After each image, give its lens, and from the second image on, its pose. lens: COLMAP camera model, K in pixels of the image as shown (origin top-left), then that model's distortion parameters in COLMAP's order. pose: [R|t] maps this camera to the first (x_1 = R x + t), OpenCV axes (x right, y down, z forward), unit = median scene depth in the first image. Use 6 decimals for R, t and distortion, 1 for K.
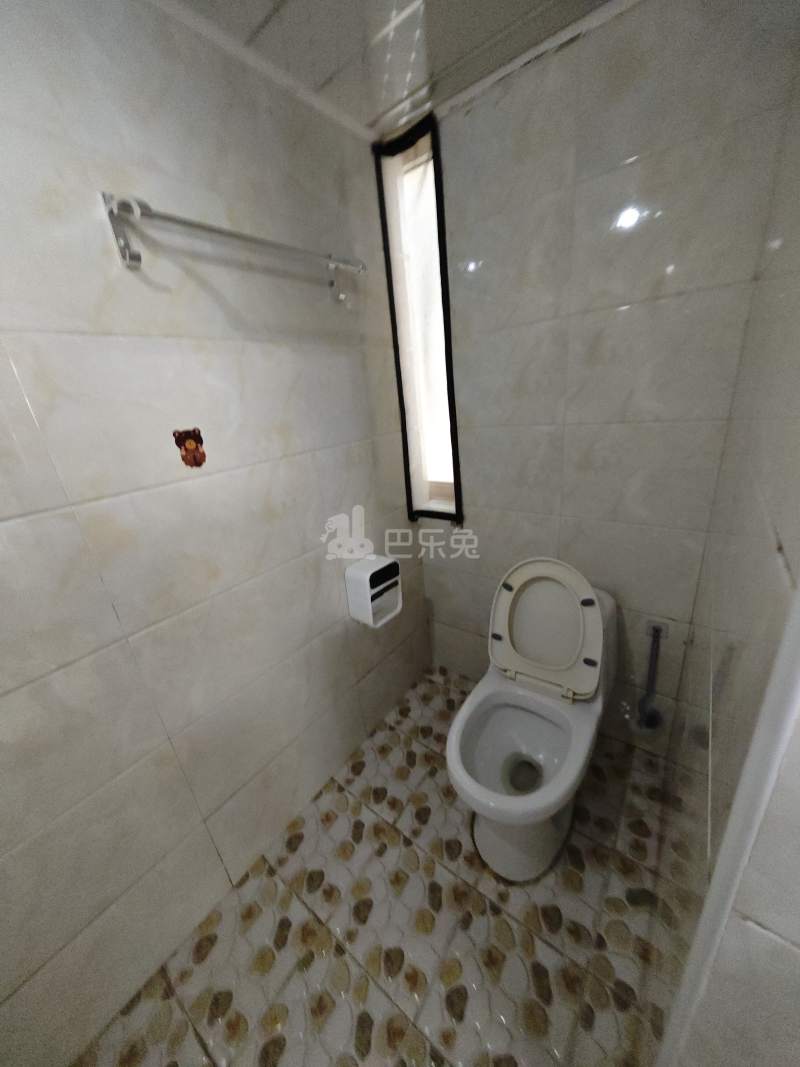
lens RADIAL K [[377.9, 0, 407.3], [0, 377.9, 532.6], [0, 0, 1]] dist [0.000031, -0.000689]
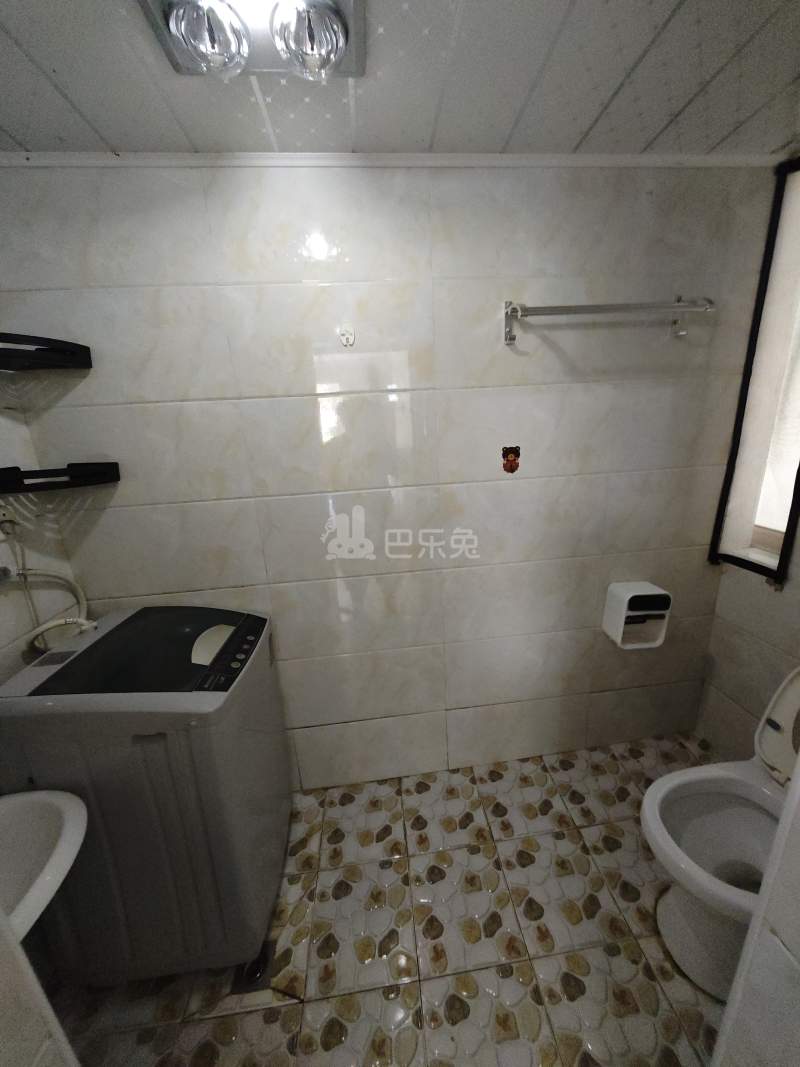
lens RADIAL K [[377.9, 0, 403.1], [0, 377.9, 536.7], [0, 0, 1]] dist [0.000031, -0.000689]
pose [[0.668229, 0.262154, -0.696237, 0.168968], [-0.266247, 0.958143, 0.105233, 0.012642], [0.694682, 0.115052, 0.710057, -0.199878]]
